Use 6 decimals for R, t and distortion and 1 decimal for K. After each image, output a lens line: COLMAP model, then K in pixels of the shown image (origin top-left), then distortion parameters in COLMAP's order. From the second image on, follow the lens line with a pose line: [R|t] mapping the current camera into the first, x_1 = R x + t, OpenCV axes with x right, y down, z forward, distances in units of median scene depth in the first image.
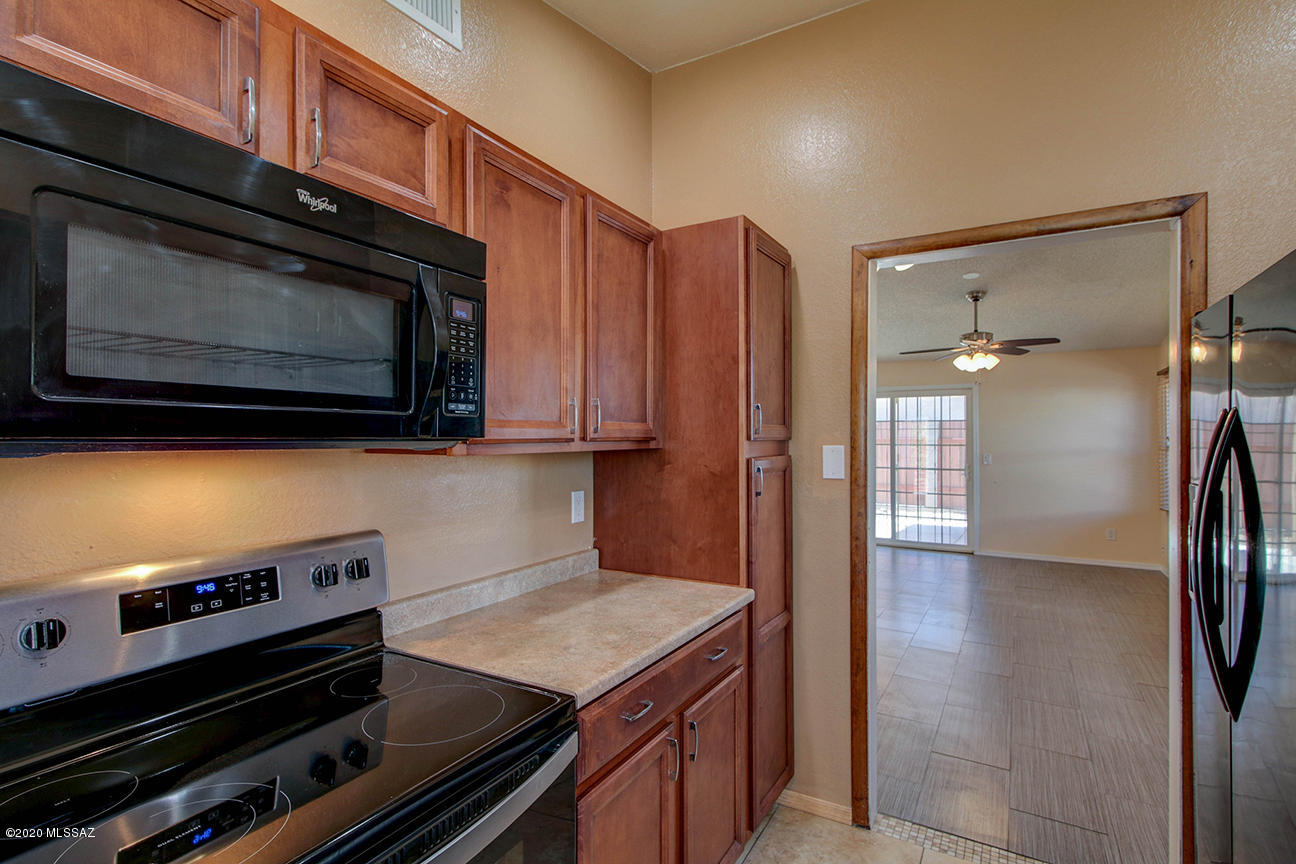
lens RADIAL K [[633.0, 0, 637.2], [0, 633.0, 442.9], [0, 0, 1]] dist [0.014065, 0.000019]
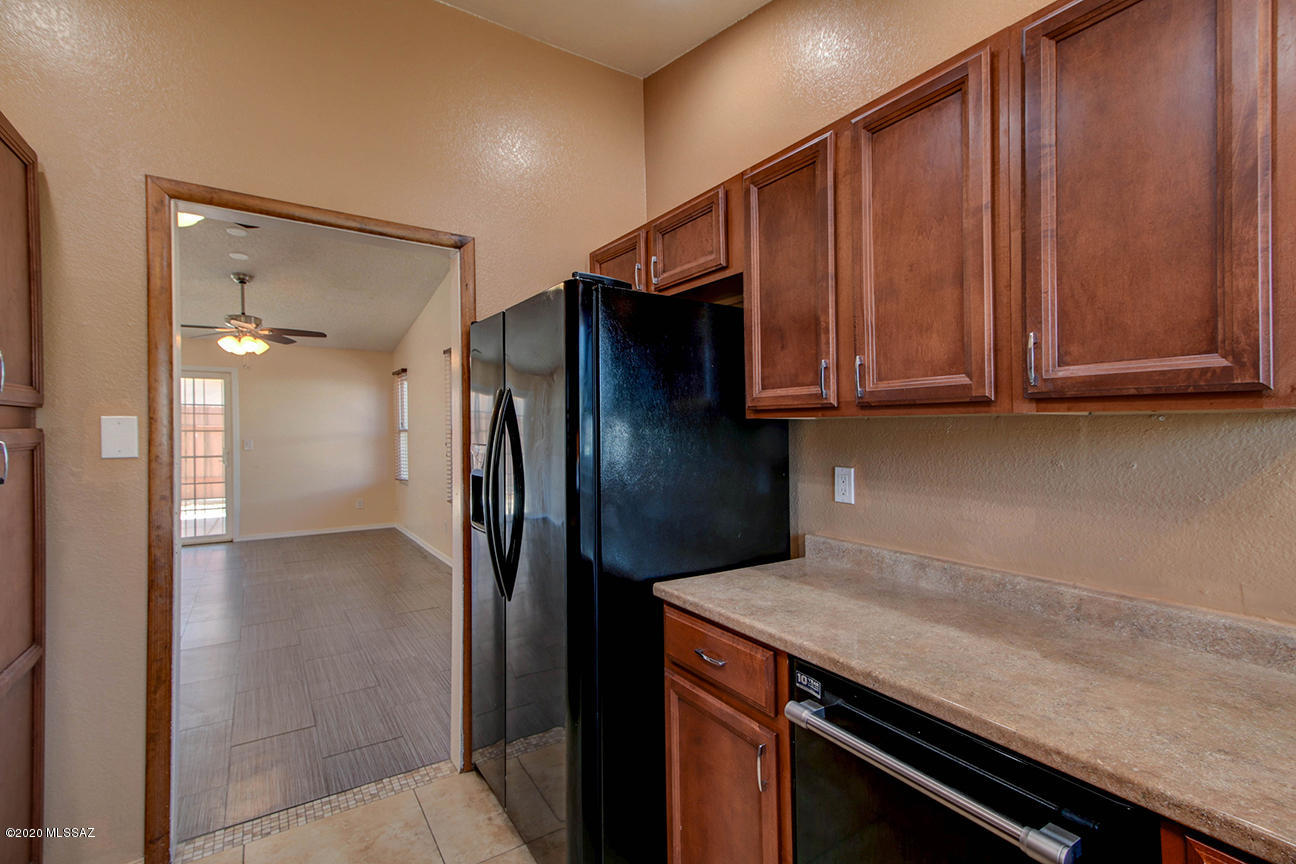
lens RADIAL K [[588.3, 0, 647.8], [0, 588.3, 435.0], [0, 0, 1]] dist [0.032625, -0.000443]
pose [[0.434498, -0.006588, 0.900649, -0.036184], [0.003996, 0.999978, 0.005387, 0.011217], [-0.900664, 0.001259, 0.434514, 0.030281]]
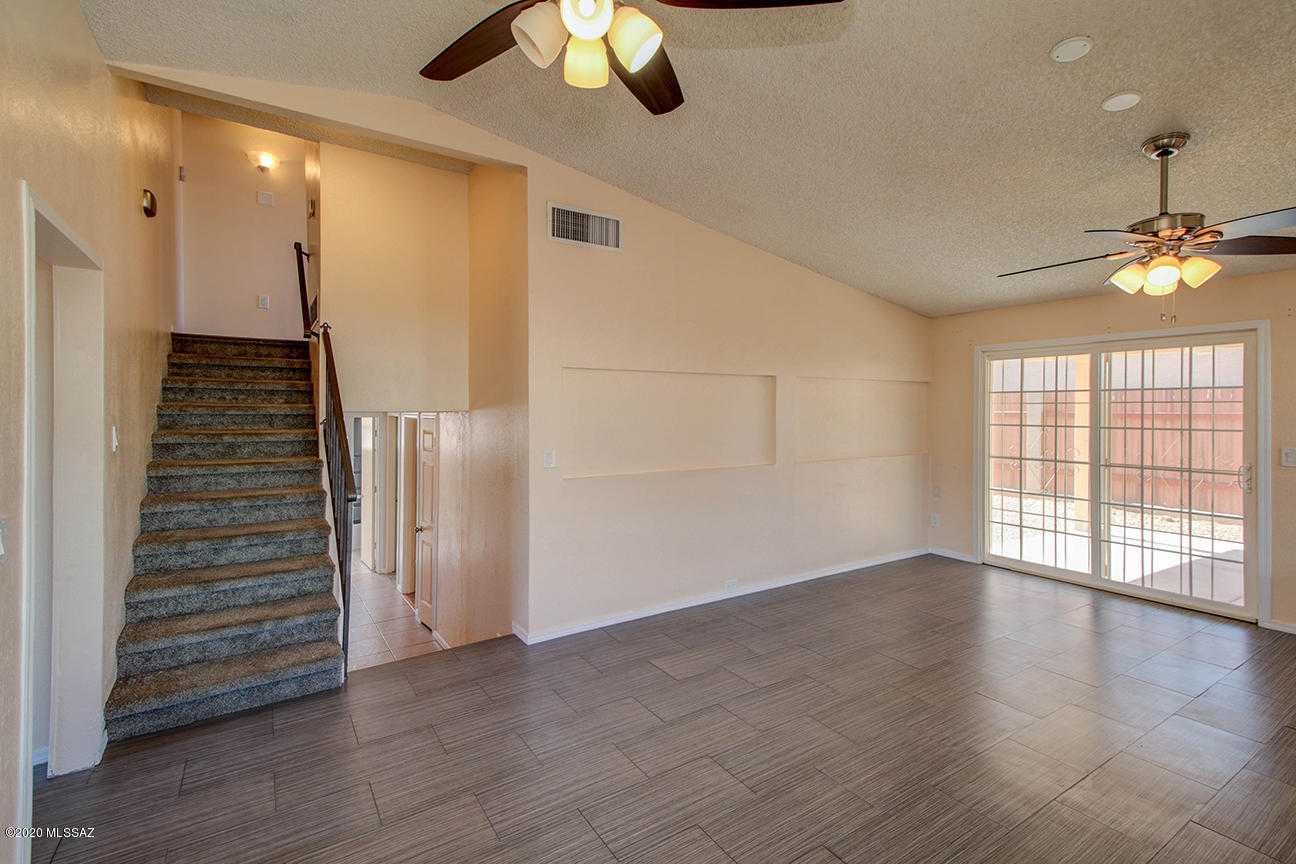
lens RADIAL K [[588.3, 0, 623.4], [0, 588.3, 411.5], [0, 0, 1]] dist [0.032625, -0.000443]
pose [[0.896096, 0.000569, -0.443859, 0.391317], [-0.001173, 0.999999, -0.001085, -0.017590], [0.443858, 0.001492, 0.896096, 0.403079]]
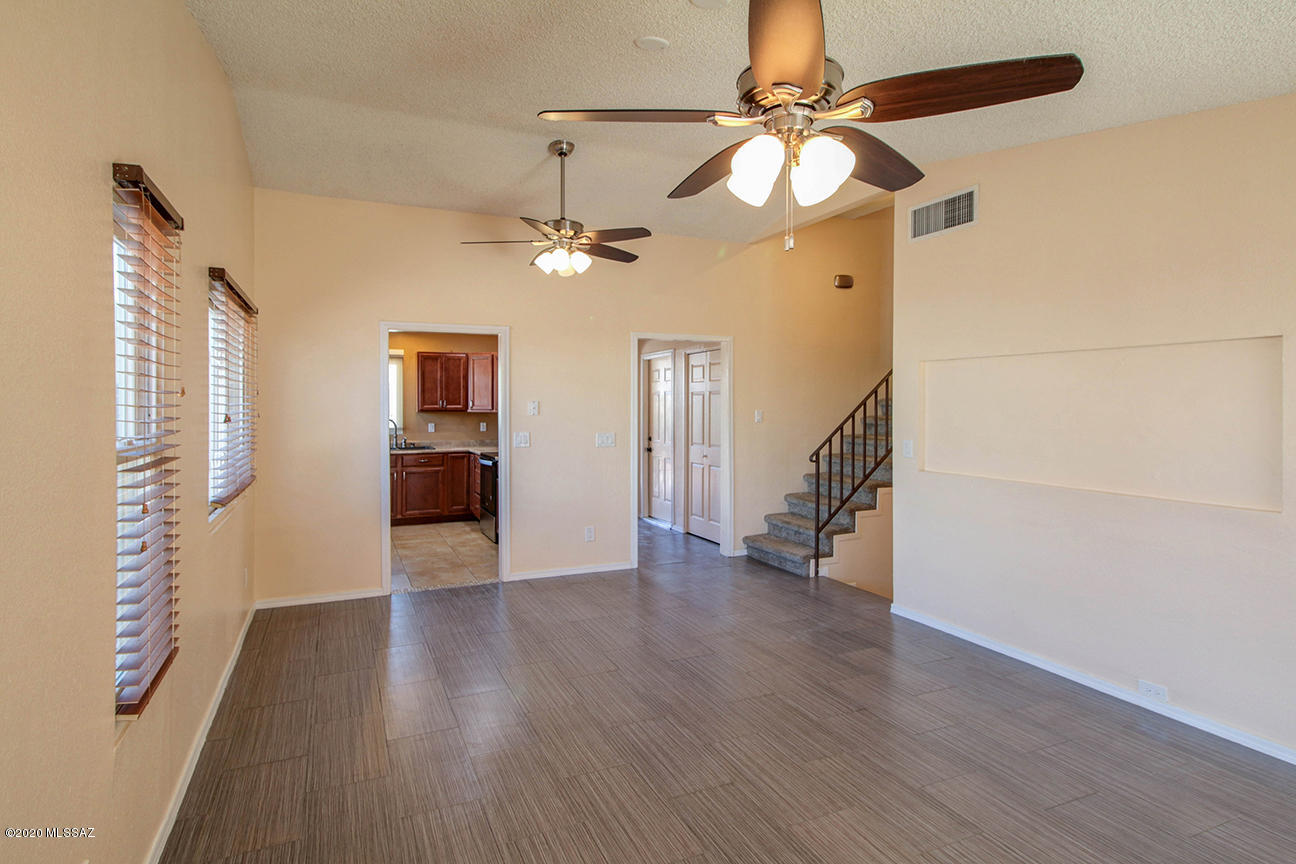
lens RADIAL K [[681.4, 0, 677.5], [0, 681.4, 398.8], [0, 0, 1]] dist [0.013328, -0.004543]
pose [[-0.531333, -0.004275, -0.847152, 0.885212], [-0.005658, 0.999983, -0.001497, -0.022566], [0.847144, 0.003998, -0.531348, 1.196135]]
